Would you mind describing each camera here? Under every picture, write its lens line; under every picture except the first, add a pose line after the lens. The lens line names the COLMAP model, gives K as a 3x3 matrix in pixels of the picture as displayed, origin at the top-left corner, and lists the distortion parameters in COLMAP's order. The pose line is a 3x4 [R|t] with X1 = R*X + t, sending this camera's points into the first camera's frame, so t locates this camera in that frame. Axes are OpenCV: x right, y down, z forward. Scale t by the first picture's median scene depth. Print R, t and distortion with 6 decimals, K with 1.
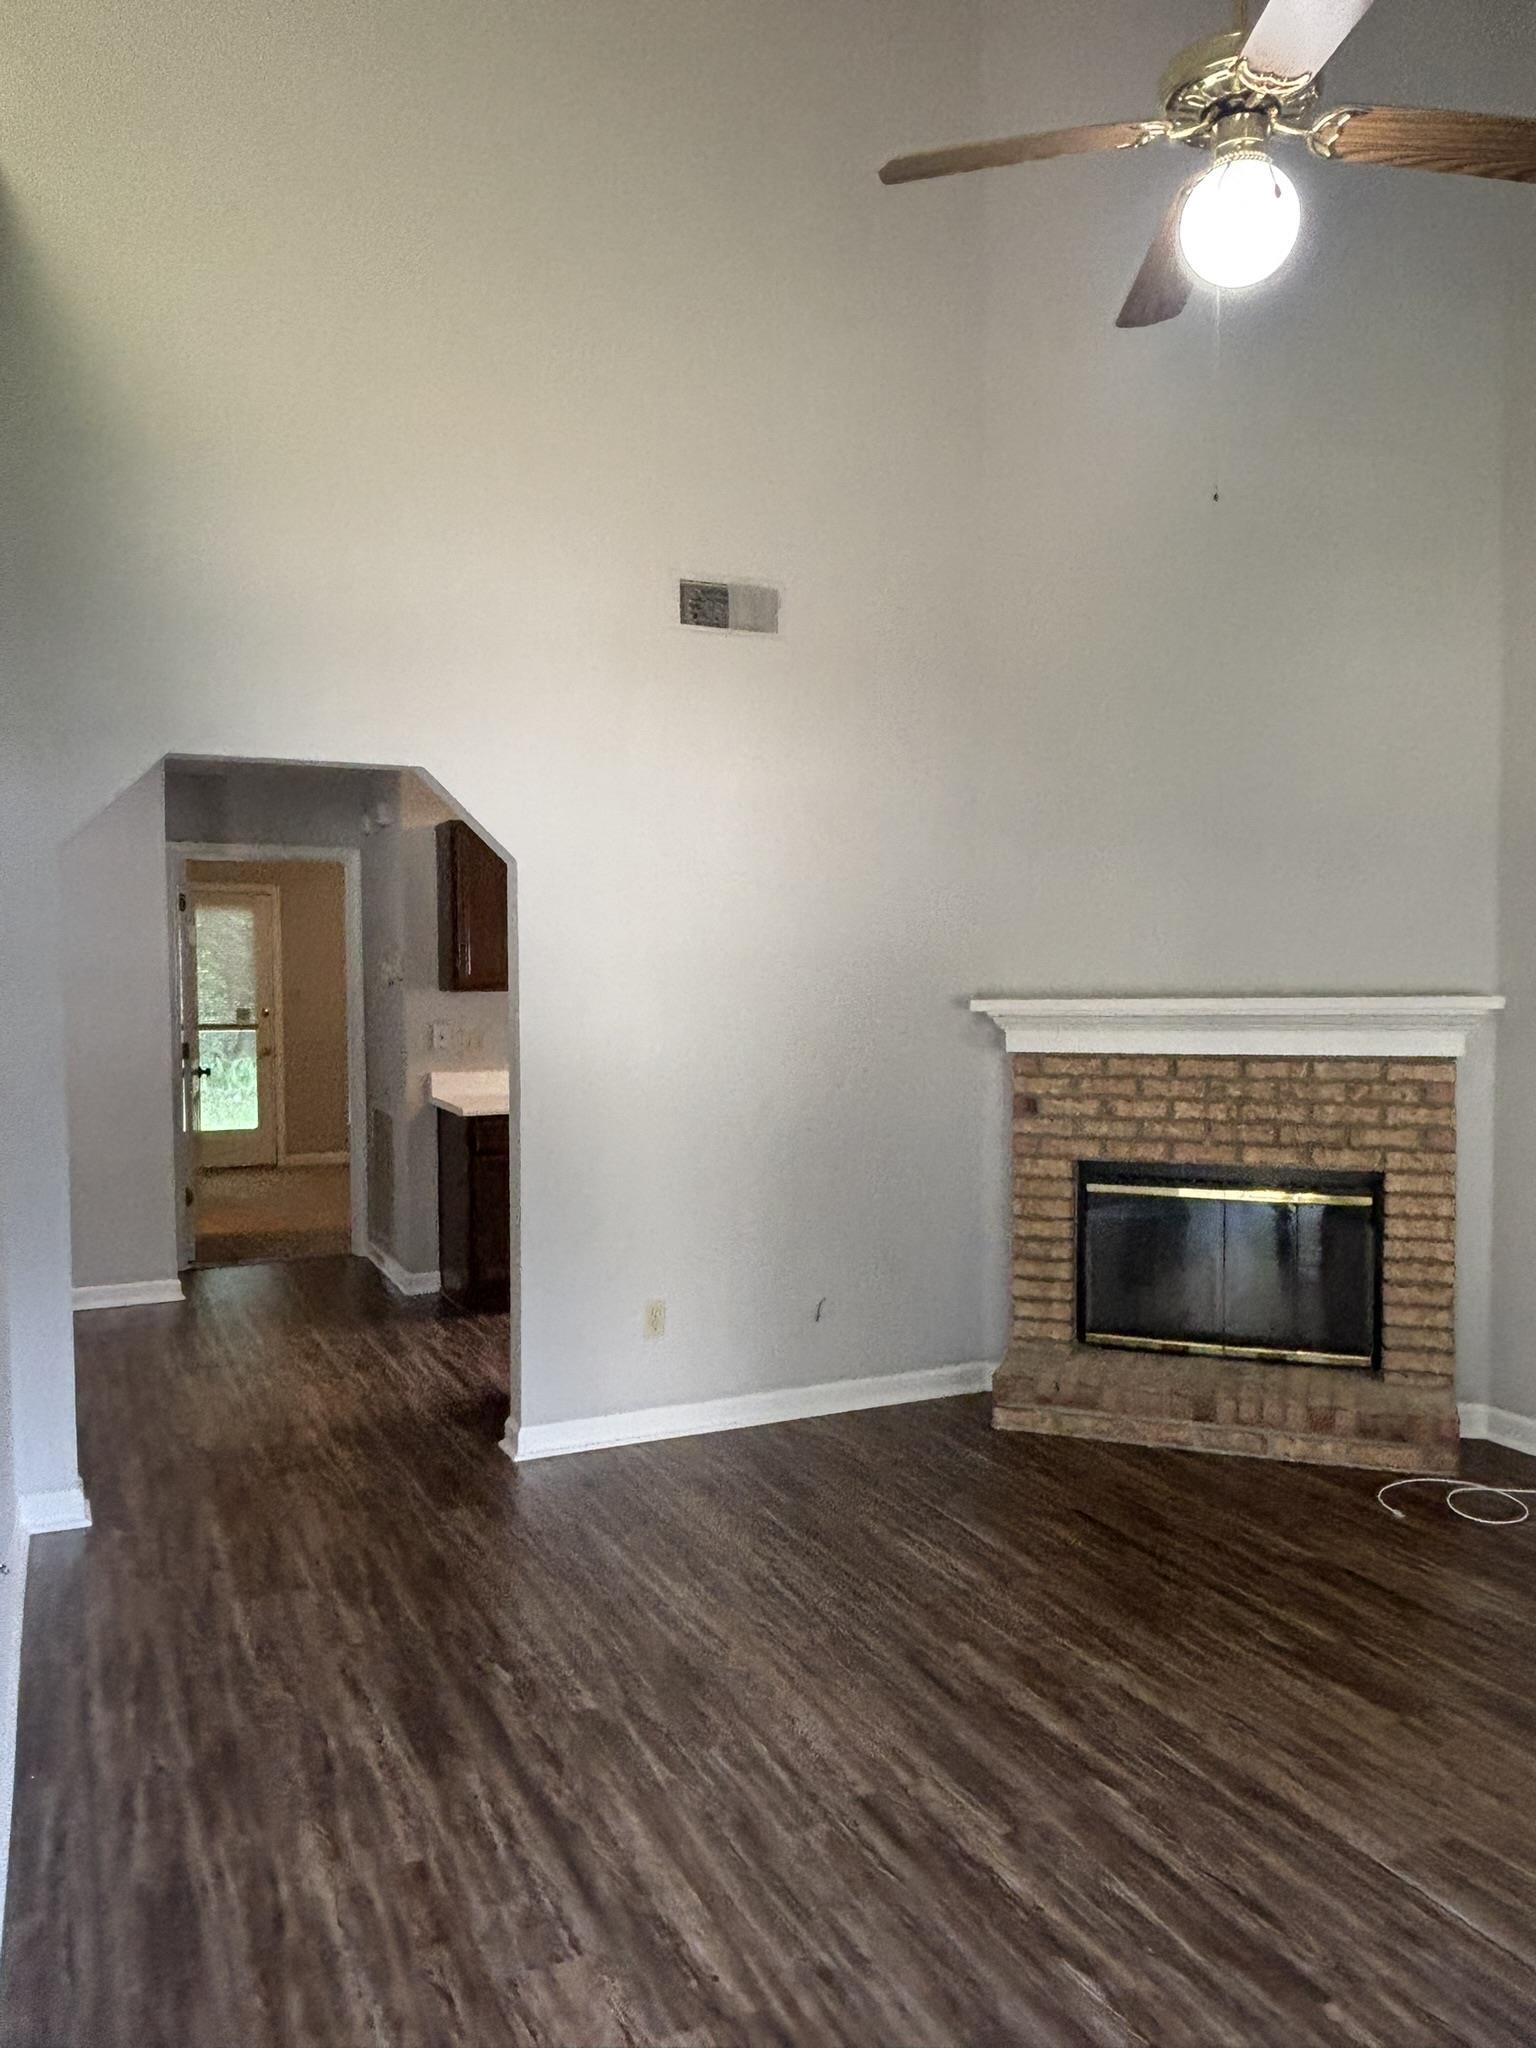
lens RADIAL K [[1501.3, 0, 769.9], [0, 1501.3, 1003.3], [0, 0, 1]] dist [0.039208, -0.061849]
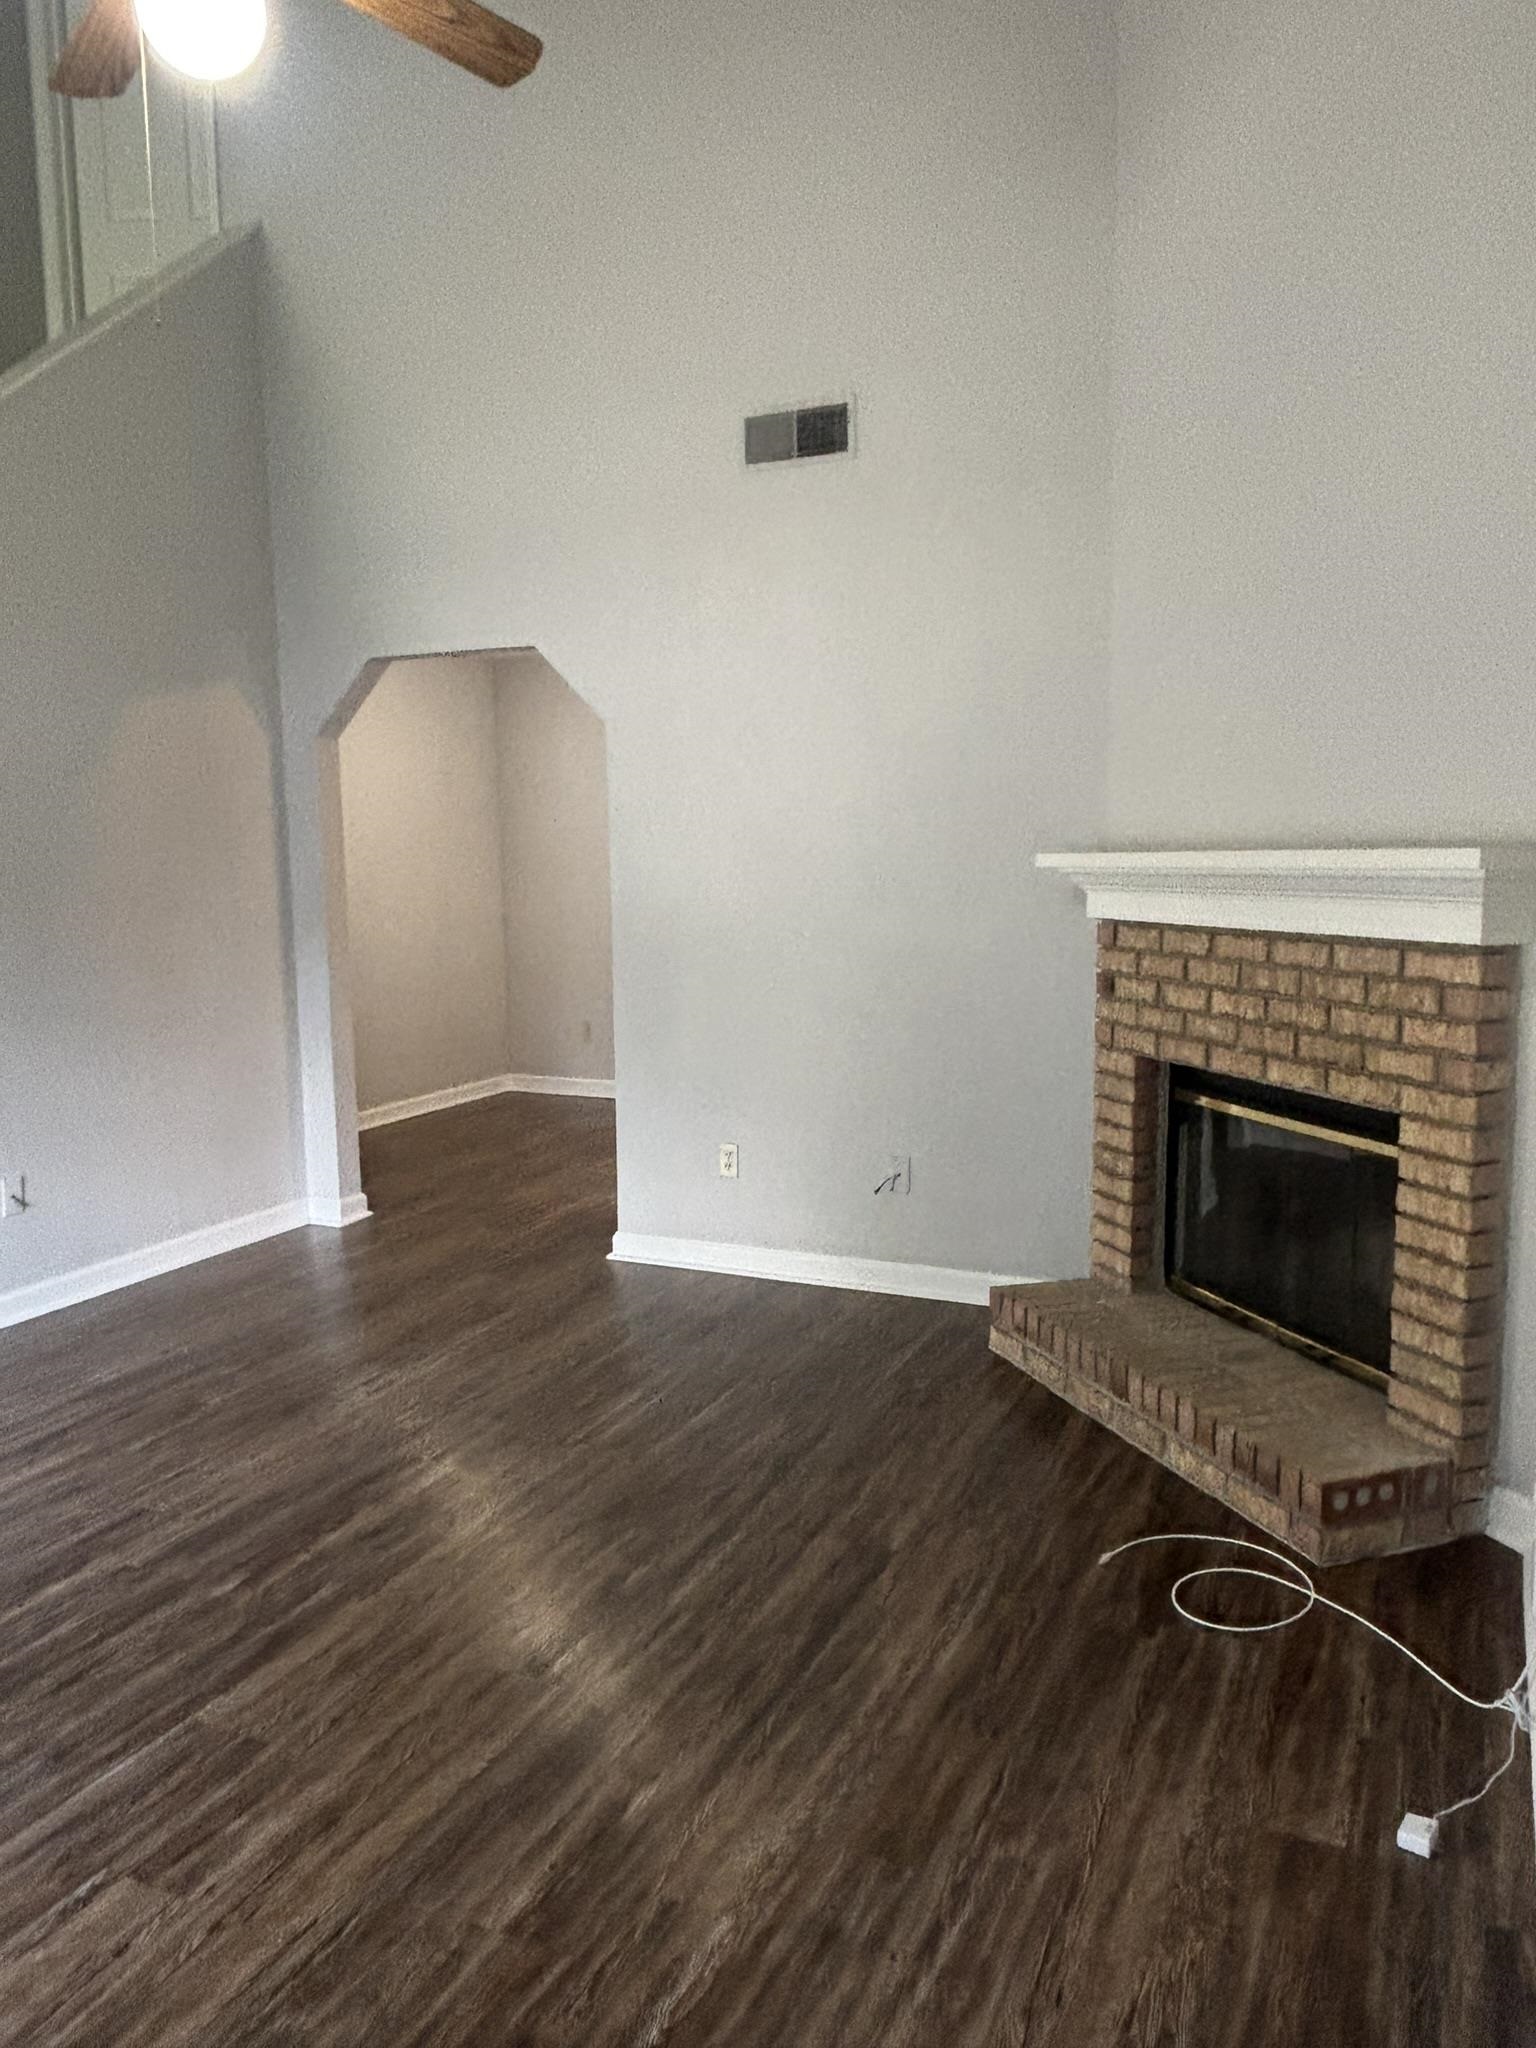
lens RADIAL K [[1501.3, 0, 766.6], [0, 1501.3, 1020.3], [0, 0, 1]] dist [0.039208, -0.061849]
pose [[0.632709, 0.085710, -0.769632, 0.724445], [-0.004495, 0.994246, 0.107029, 0.001163], [0.774377, -0.064259, 0.629453, 0.366490]]
